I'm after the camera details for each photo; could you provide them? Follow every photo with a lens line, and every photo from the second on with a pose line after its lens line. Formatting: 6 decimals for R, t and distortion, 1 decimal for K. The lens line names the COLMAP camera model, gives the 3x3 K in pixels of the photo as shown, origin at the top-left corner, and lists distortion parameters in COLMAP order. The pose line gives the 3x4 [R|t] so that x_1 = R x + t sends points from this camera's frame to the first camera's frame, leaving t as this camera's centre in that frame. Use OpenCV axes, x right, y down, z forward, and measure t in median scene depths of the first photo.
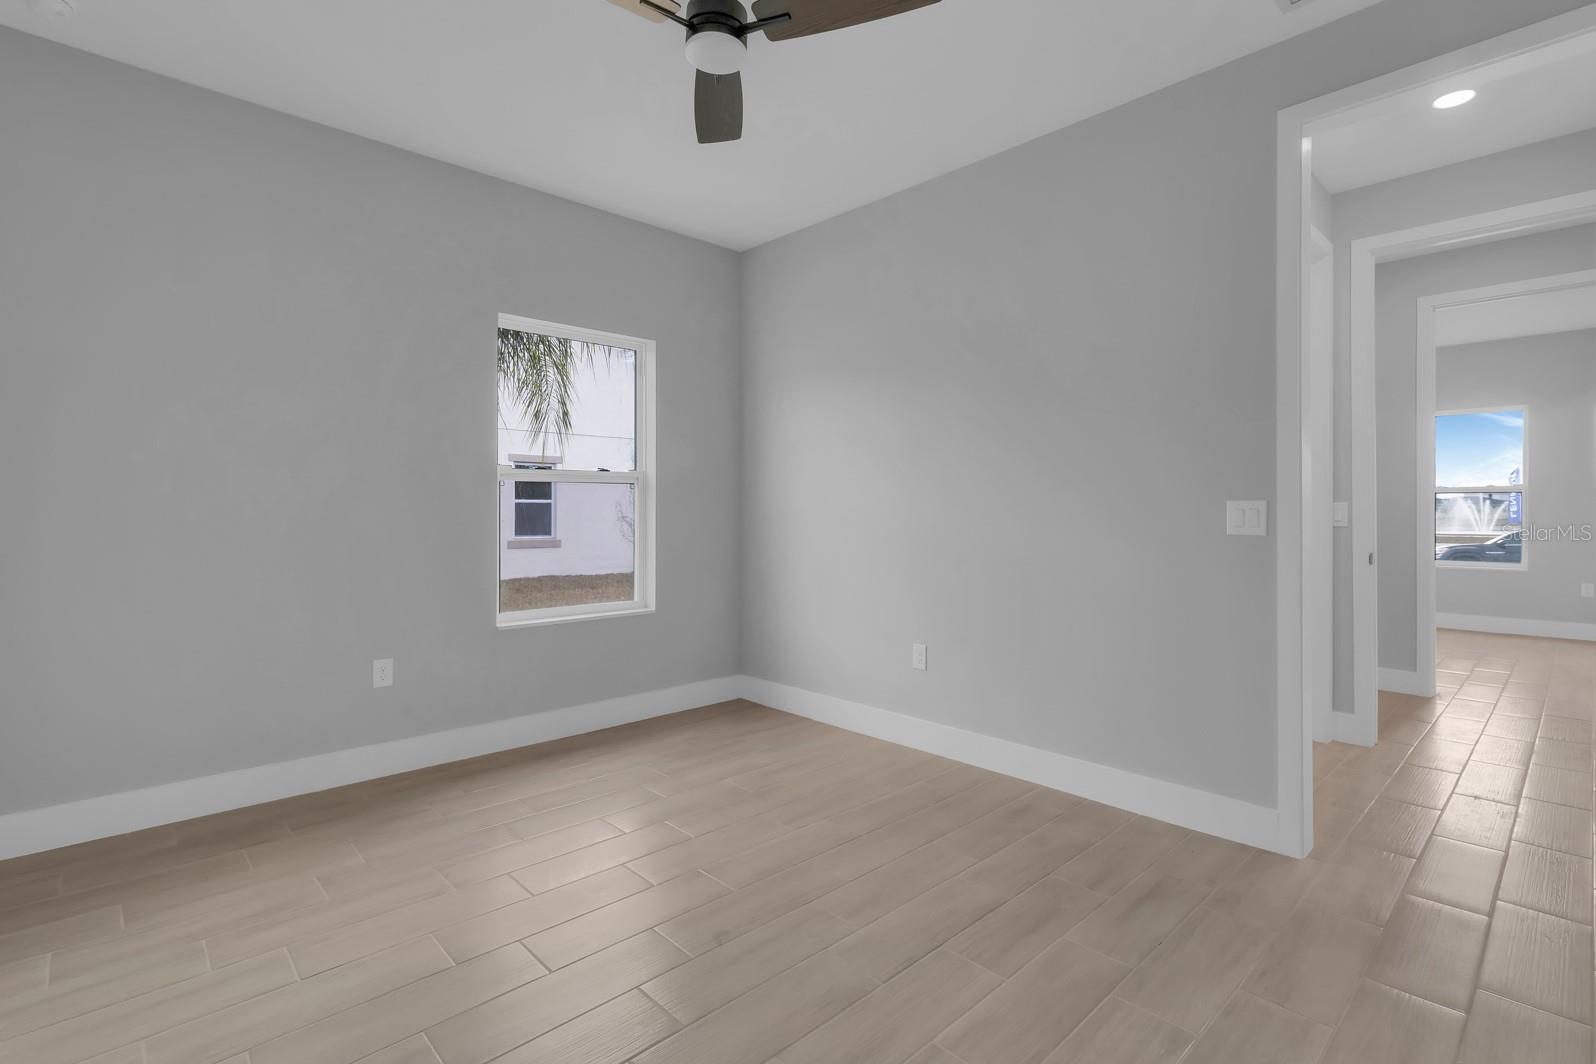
lens RADIAL K [[737.7, 0, 806.5], [0, 737.7, 526.0], [0, 0, 1]] dist [0.002594, 0.000201]
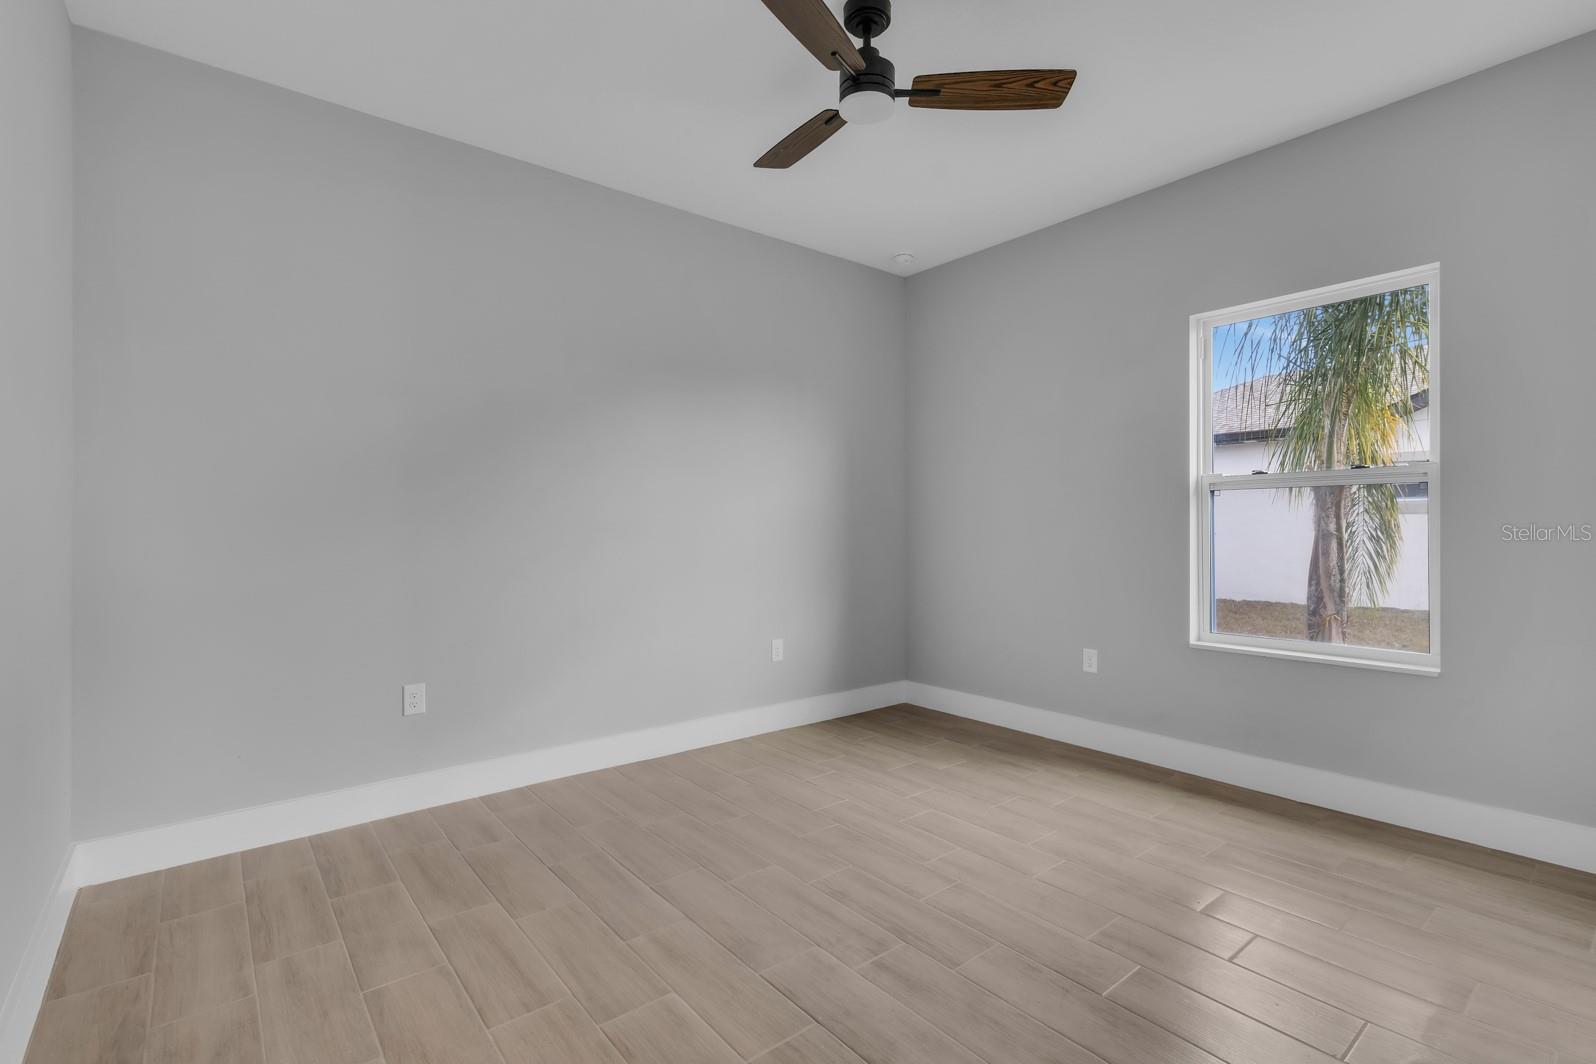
lens RADIAL K [[737.7, 0, 806.5], [0, 737.7, 526.0], [0, 0, 1]] dist [0.002594, 0.000201]
pose [[-0.077586, -0.004572, -0.996975, 0.777386], [-0.015612, 0.999872, -0.003370, -0.005393], [0.996863, 0.015303, -0.077648, 0.777869]]
